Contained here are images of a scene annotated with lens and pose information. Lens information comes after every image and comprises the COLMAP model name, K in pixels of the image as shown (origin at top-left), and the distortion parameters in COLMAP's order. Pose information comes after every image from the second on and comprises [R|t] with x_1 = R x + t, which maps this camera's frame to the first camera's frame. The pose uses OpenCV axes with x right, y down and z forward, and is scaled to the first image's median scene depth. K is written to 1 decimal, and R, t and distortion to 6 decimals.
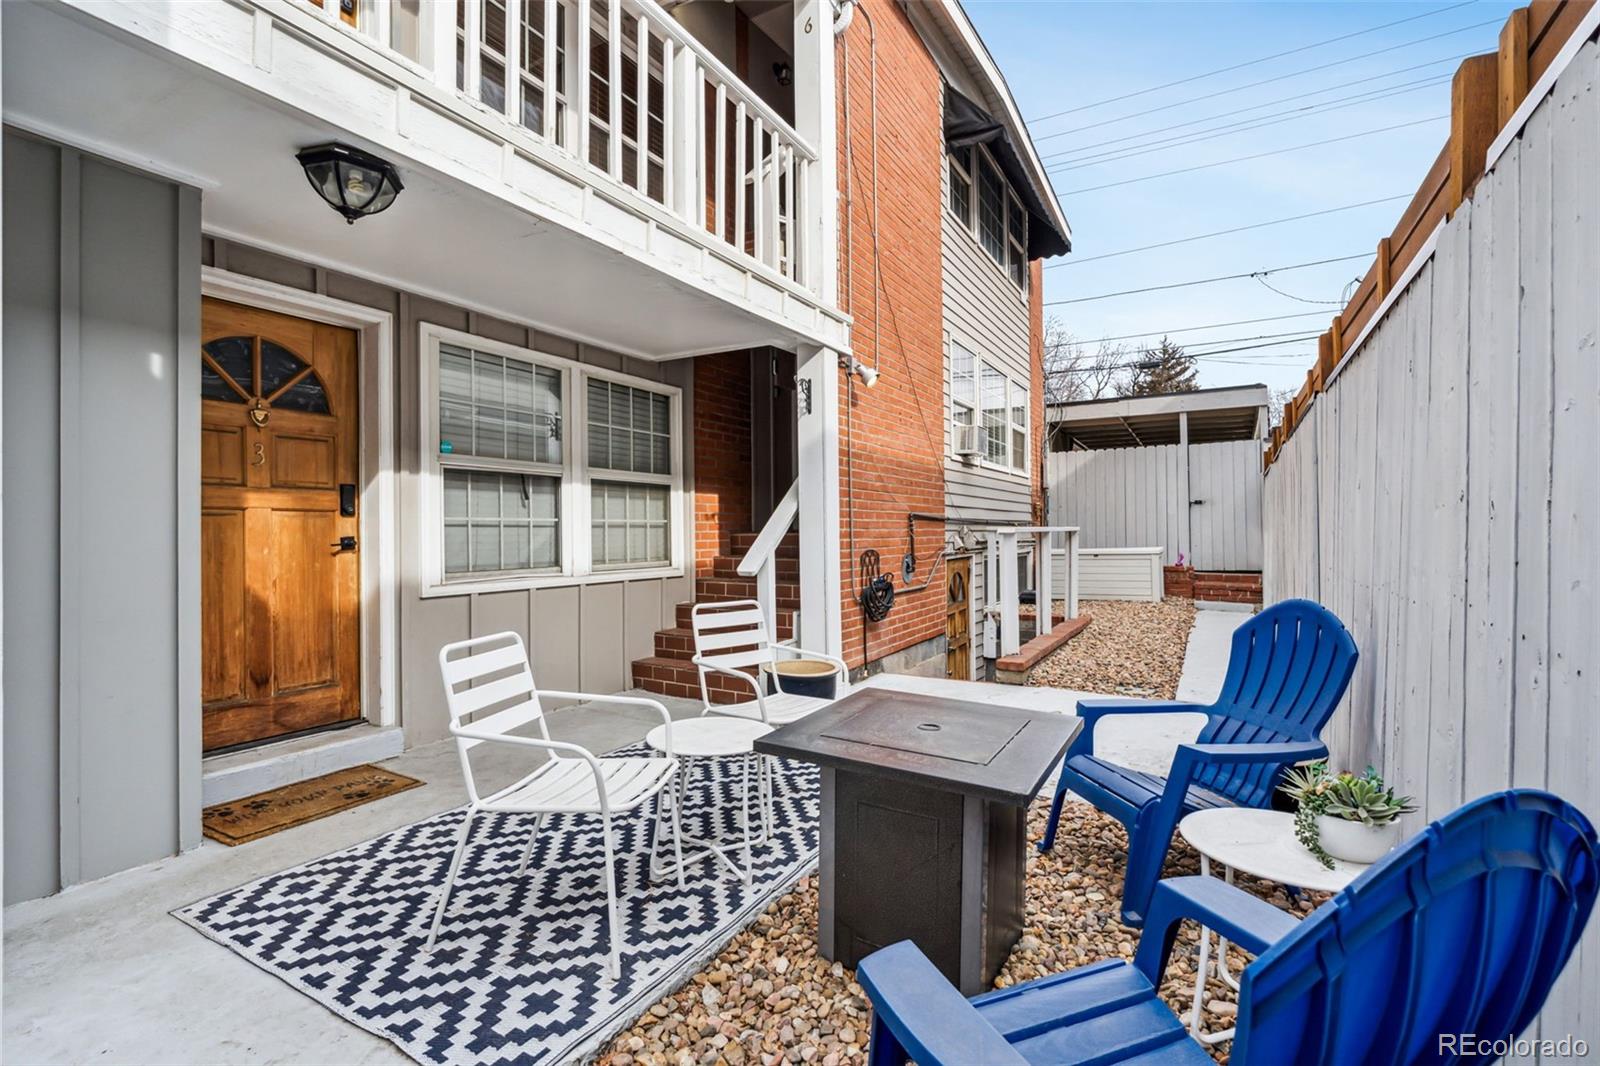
lens RADIAL K [[743.0, 0, 800.0], [0, 743.0, 511.5], [0, 0, 1]] dist [-0.003459, 0.000634]
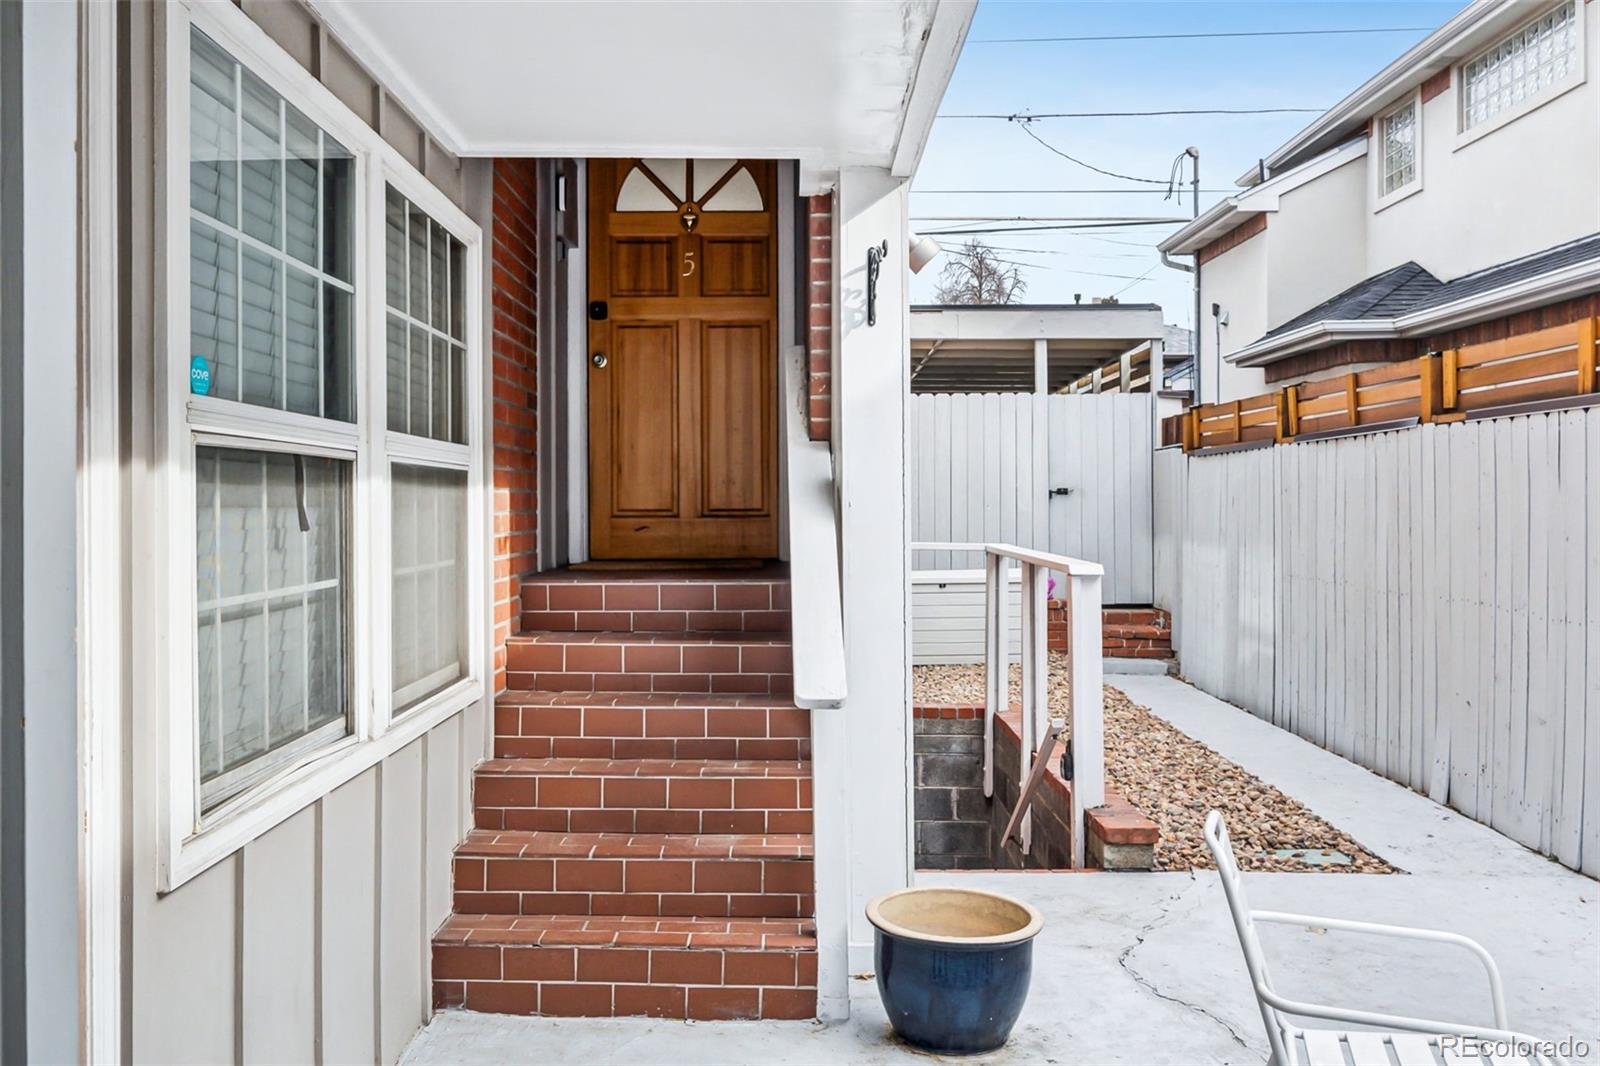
lens RADIAL K [[1371.1, 0, 797.5], [0, 1371.1, 506.1], [0, 0, 1]] dist [0.005897, 0.004485]
pose [[0.871160, 0.005741, 0.490966, -0.375660], [-0.016664, 0.999701, 0.017878, -0.033128], [-0.490717, -0.023757, 0.870995, 0.276088]]
